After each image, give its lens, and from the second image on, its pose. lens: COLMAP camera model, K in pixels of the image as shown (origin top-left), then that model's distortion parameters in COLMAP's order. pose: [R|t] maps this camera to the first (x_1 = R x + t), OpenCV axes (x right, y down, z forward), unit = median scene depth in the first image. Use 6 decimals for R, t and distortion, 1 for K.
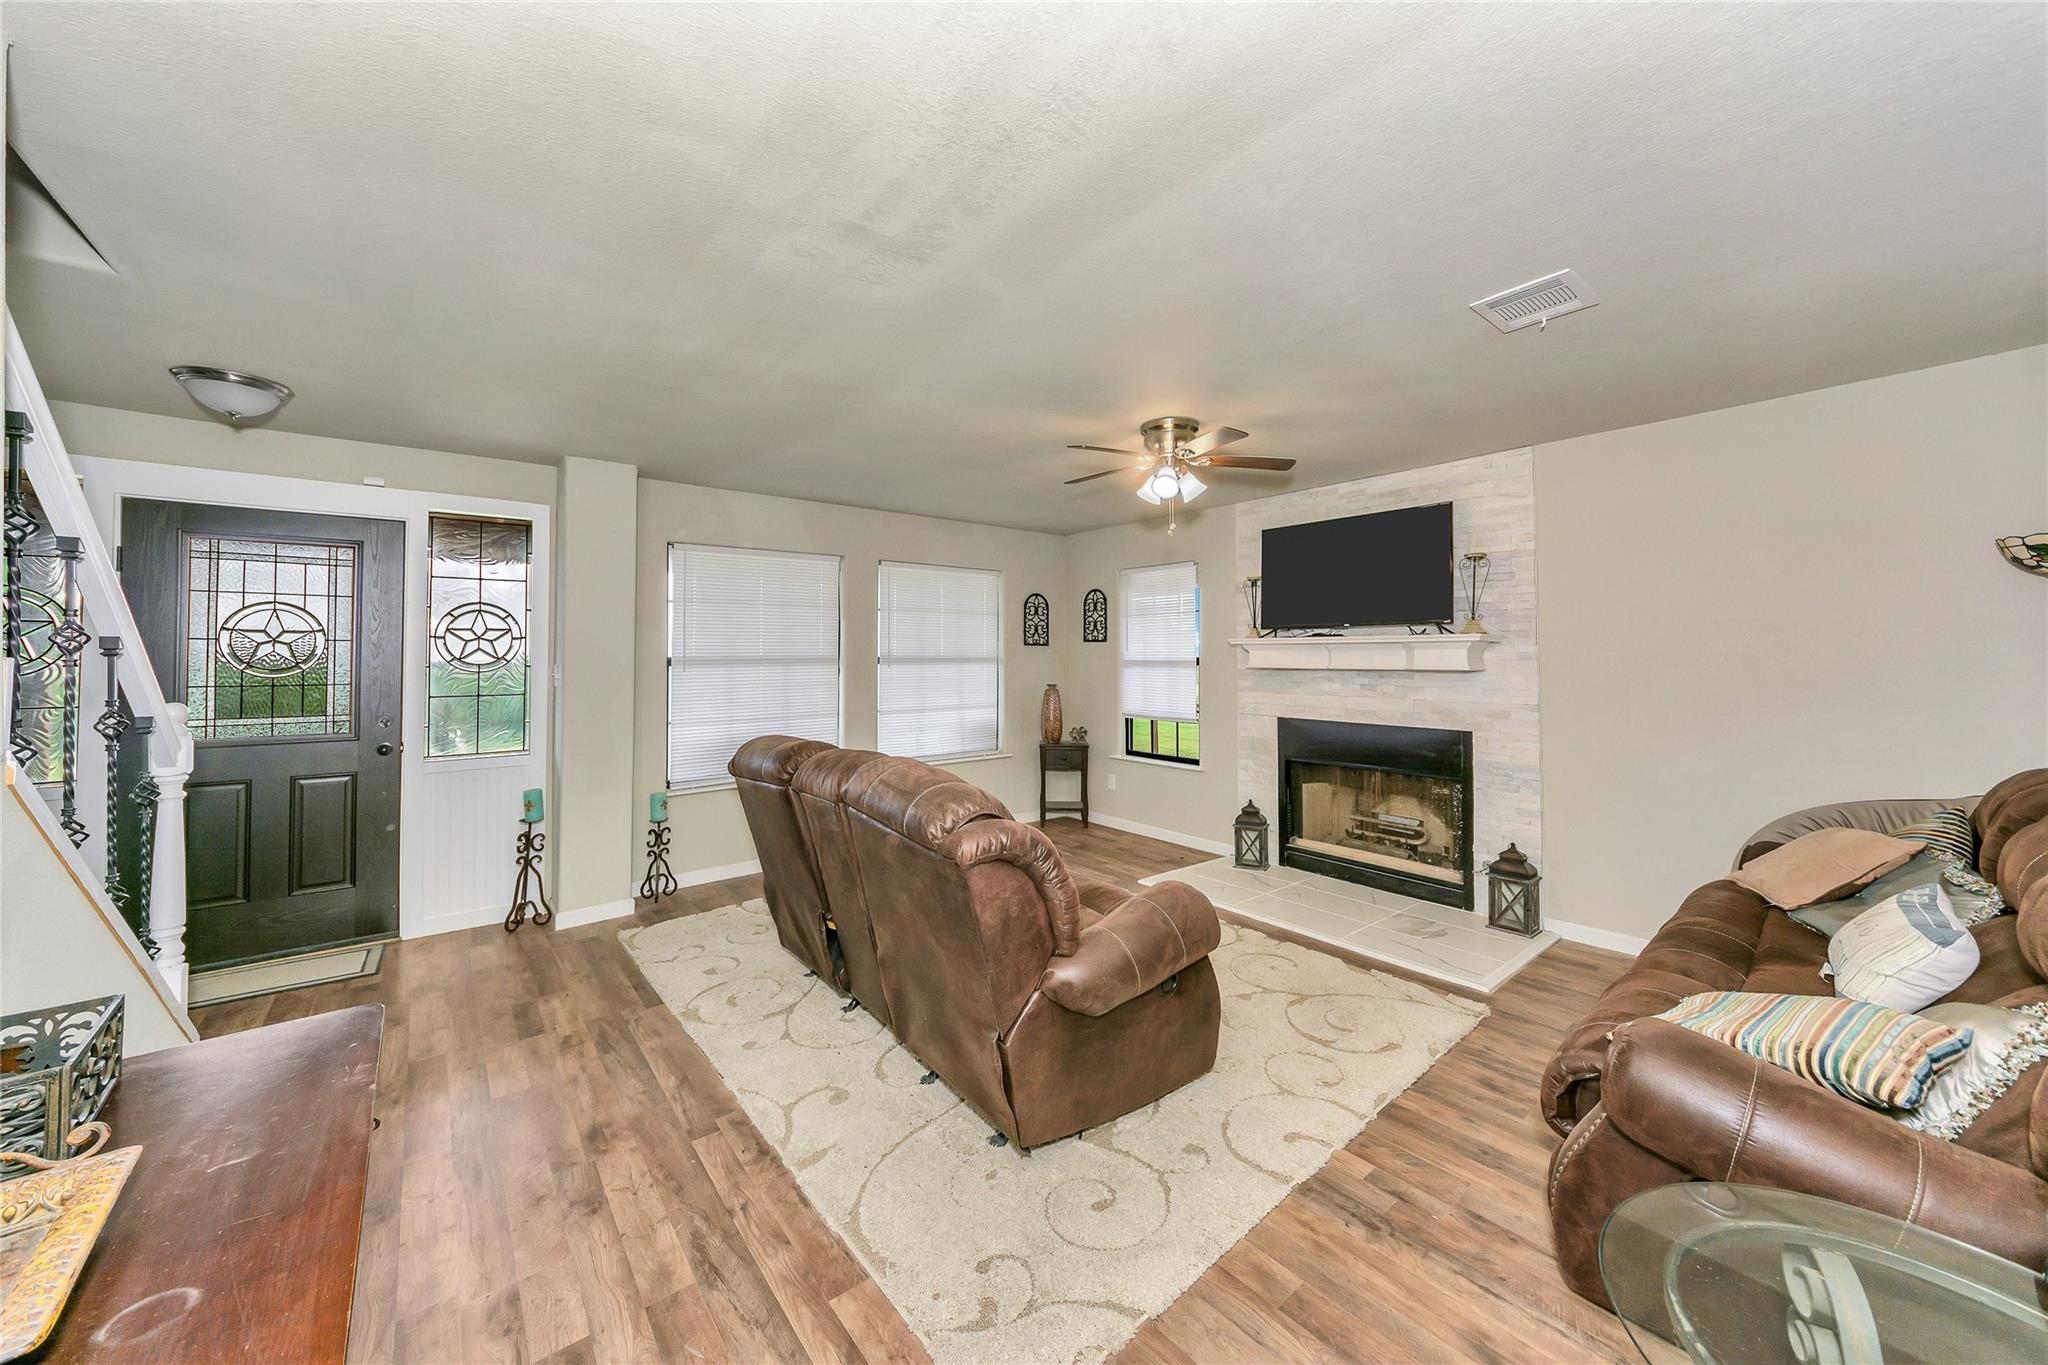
lens RADIAL K [[732.2, 0, 1022.9], [0, 732.2, 641.8], [0, 0, 1]] dist [0.001253, 0.003294]
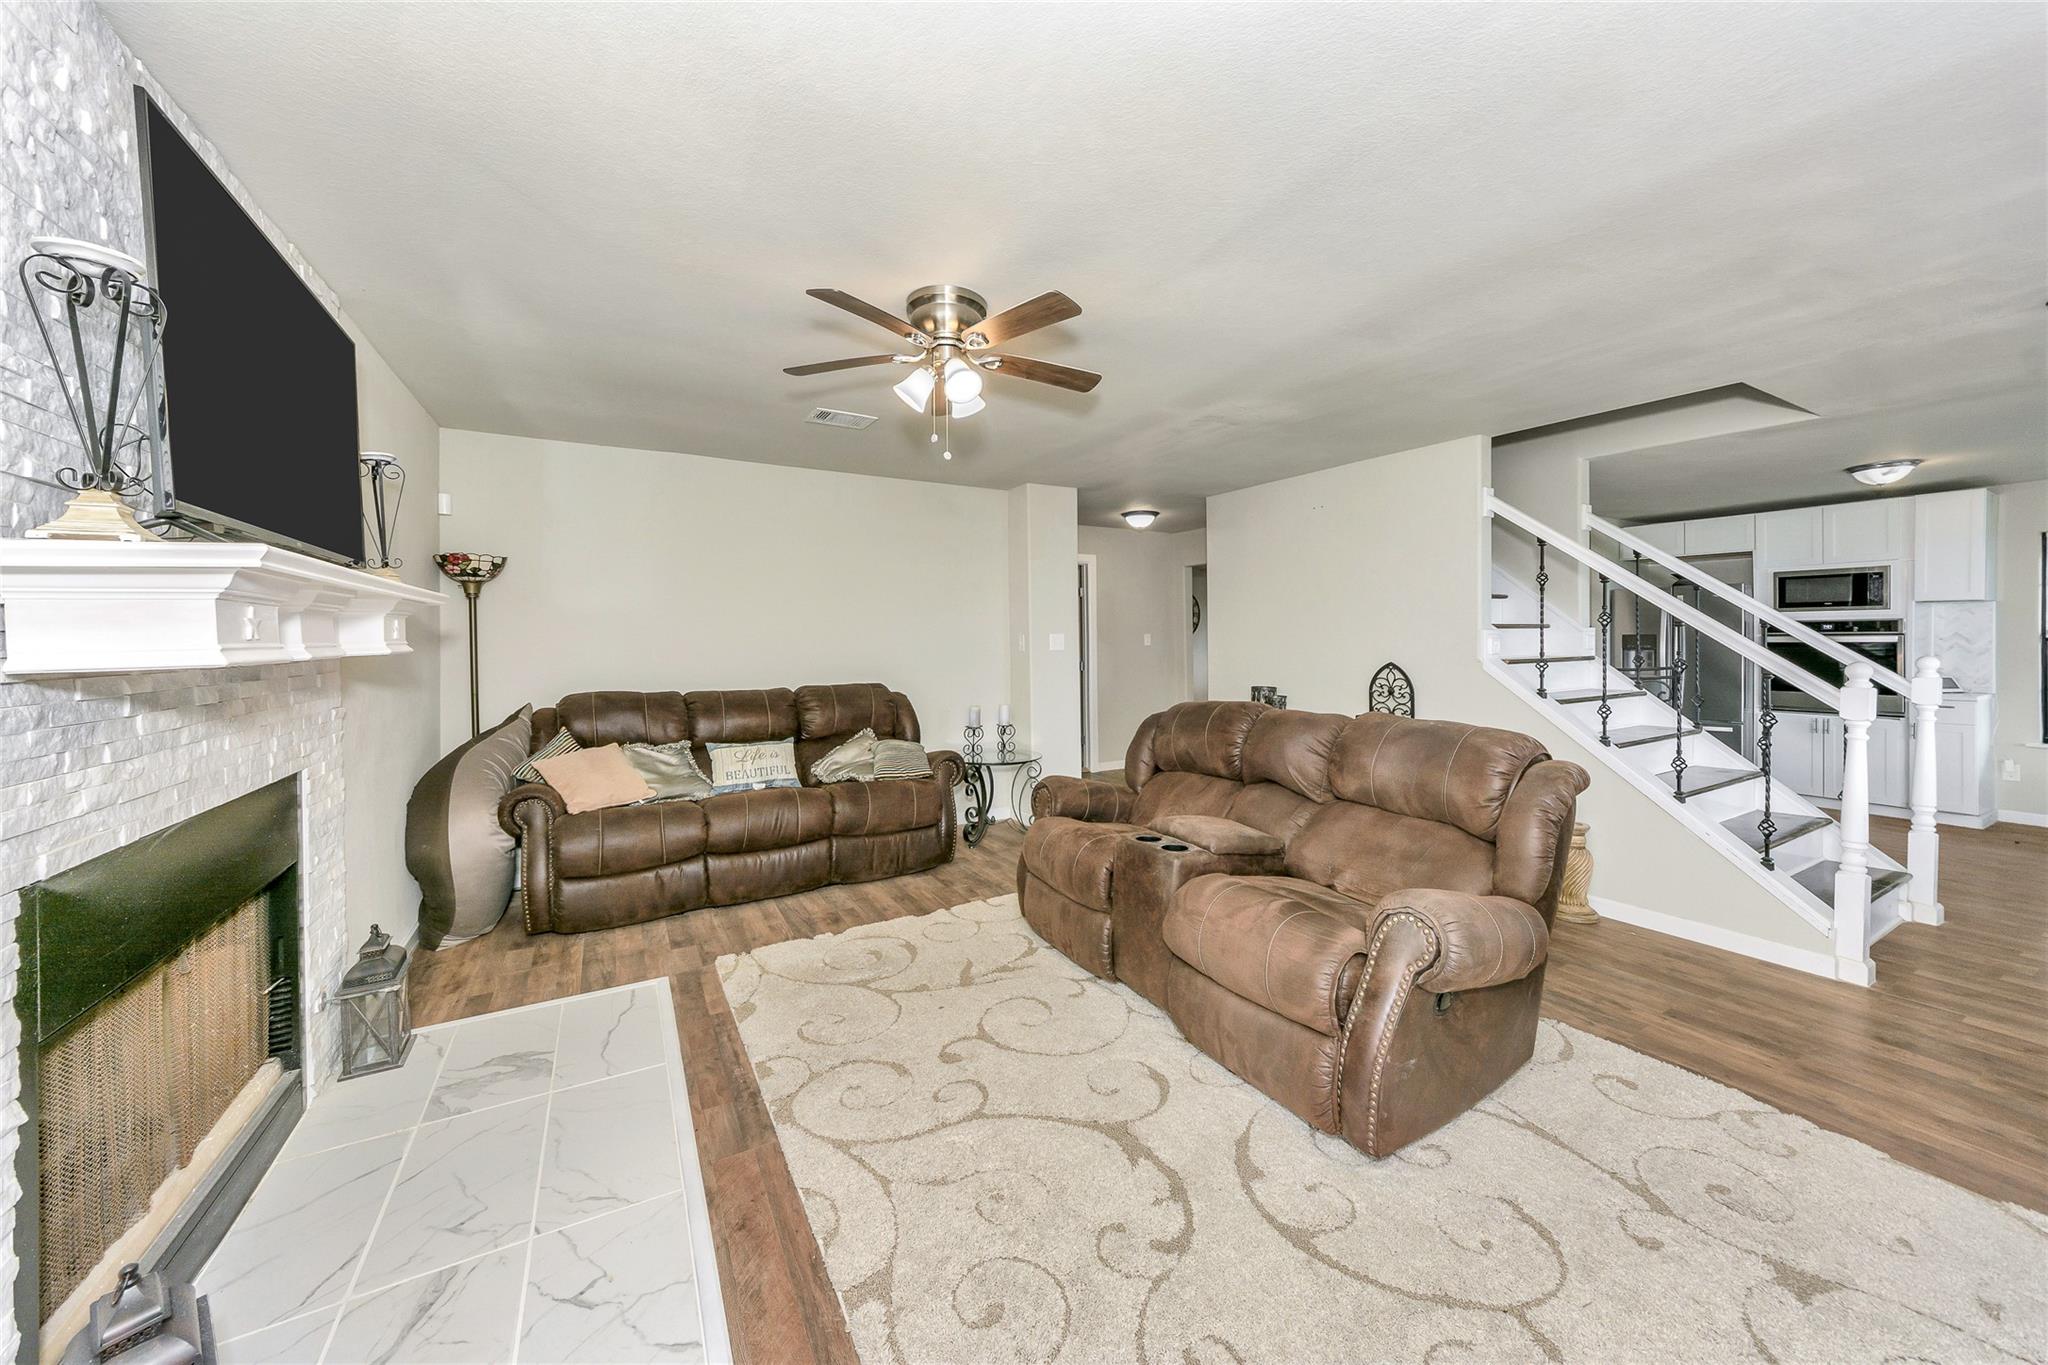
lens RADIAL K [[720.8, 0, 1019.1], [0, 720.8, 638.4], [0, 0, 1]] dist [0.000227, 0.002662]
pose [[-0.984323, 0.002961, 0.176353, 0.011621], [0.000057, 0.999864, -0.016468, 0.041579], [-0.176378, -0.016200, -0.984189, 1.652205]]
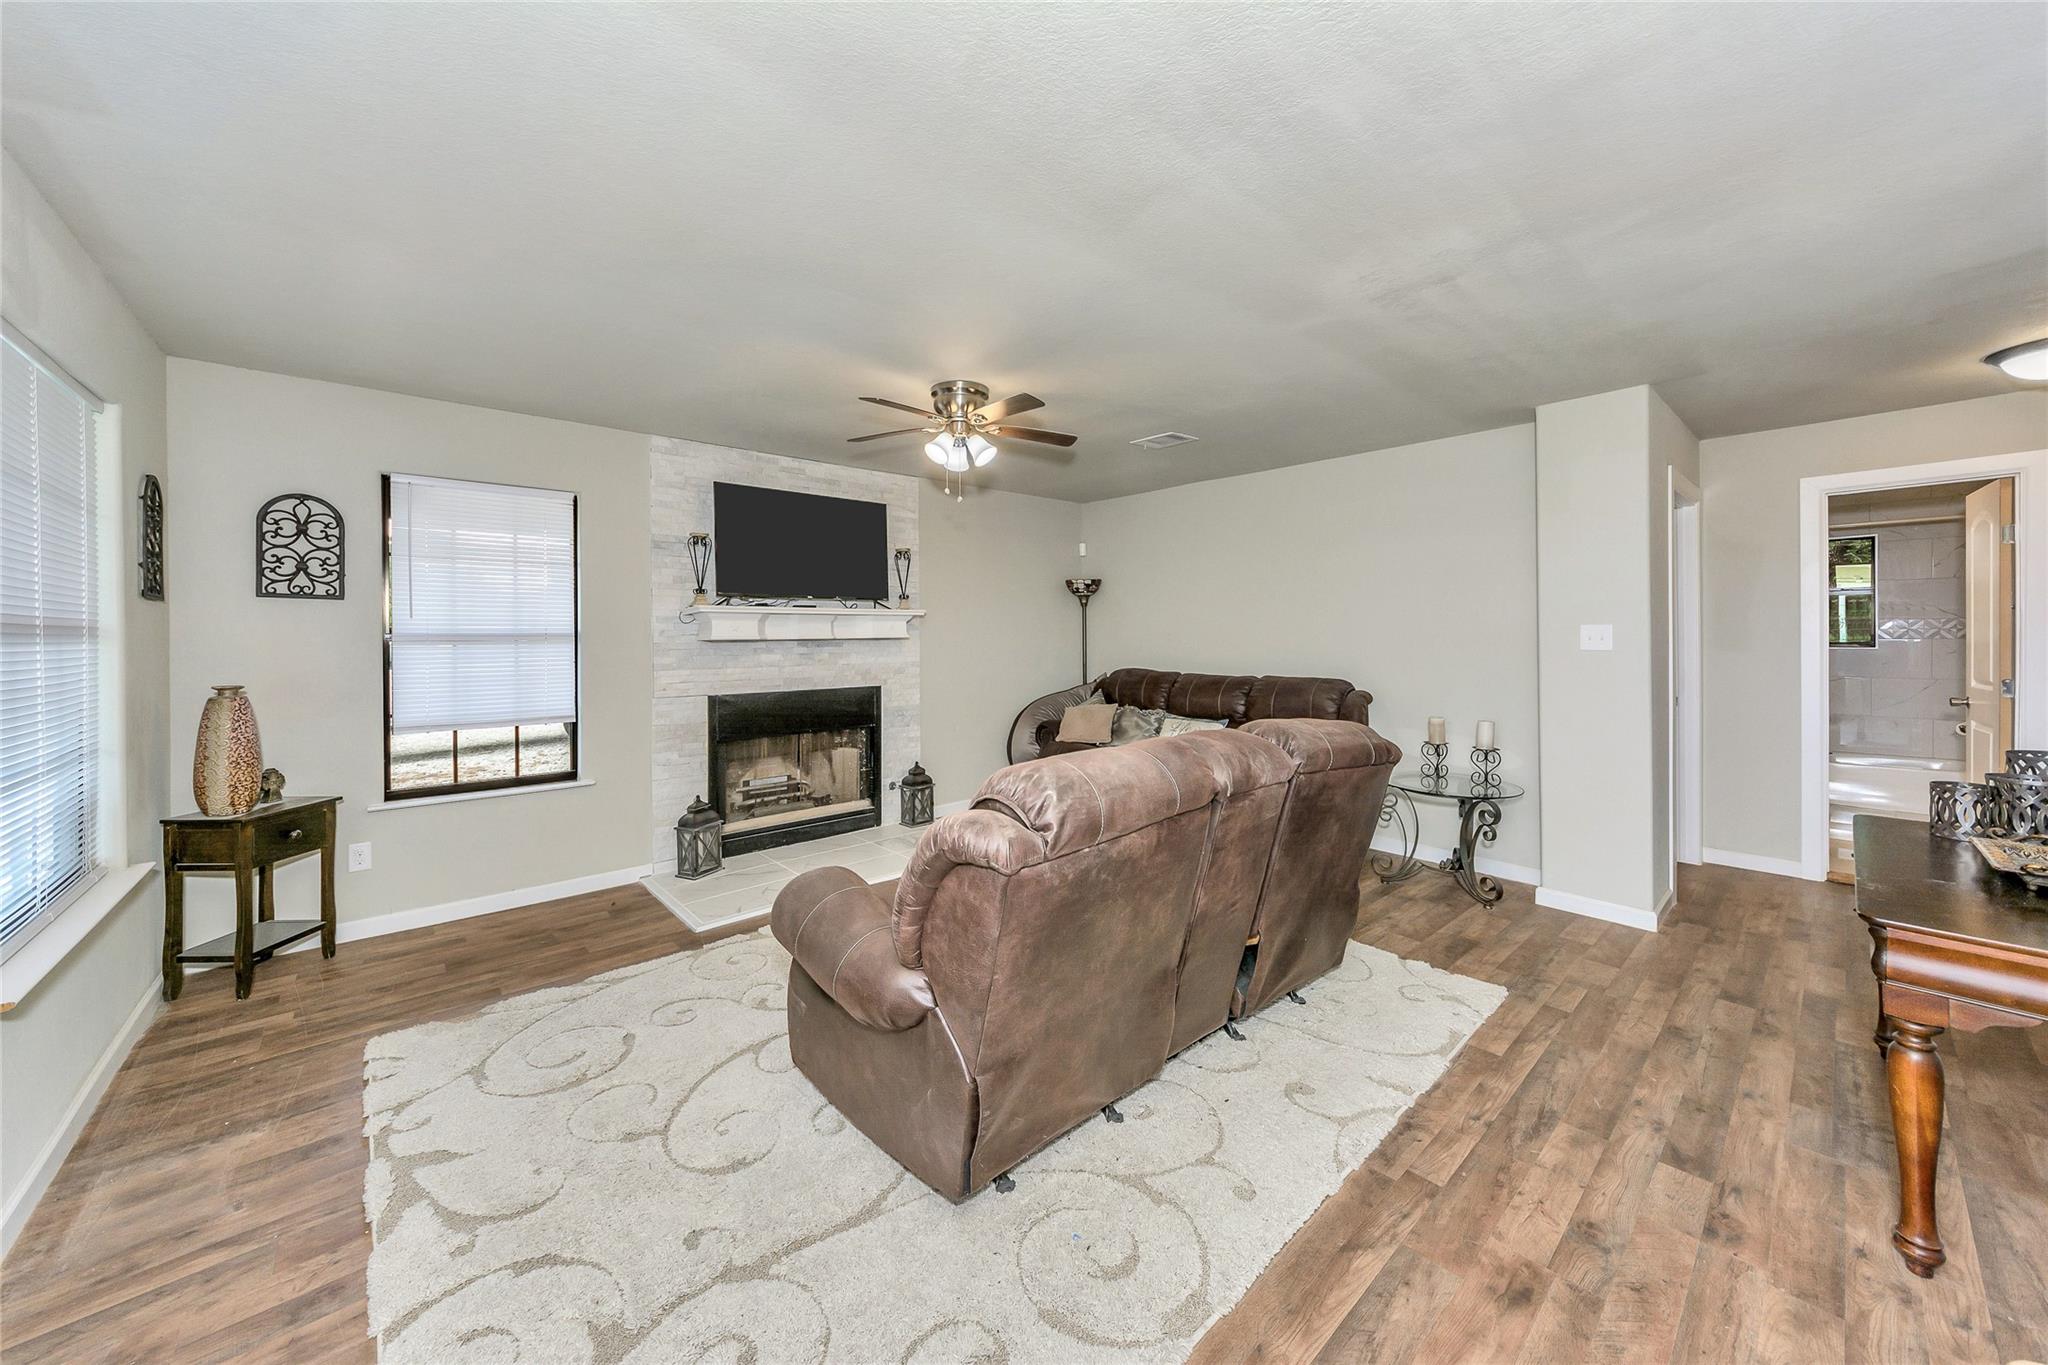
lens RADIAL K [[732.2, 0, 1022.9], [0, 732.2, 641.8], [0, 0, 1]] dist [0.001253, 0.003294]
pose [[-0.033962, -0.014465, 0.999318, -0.775727], [-0.014702, 0.999794, 0.013972, 0.028187], [-0.999315, -0.014218, -0.034168, 0.926711]]
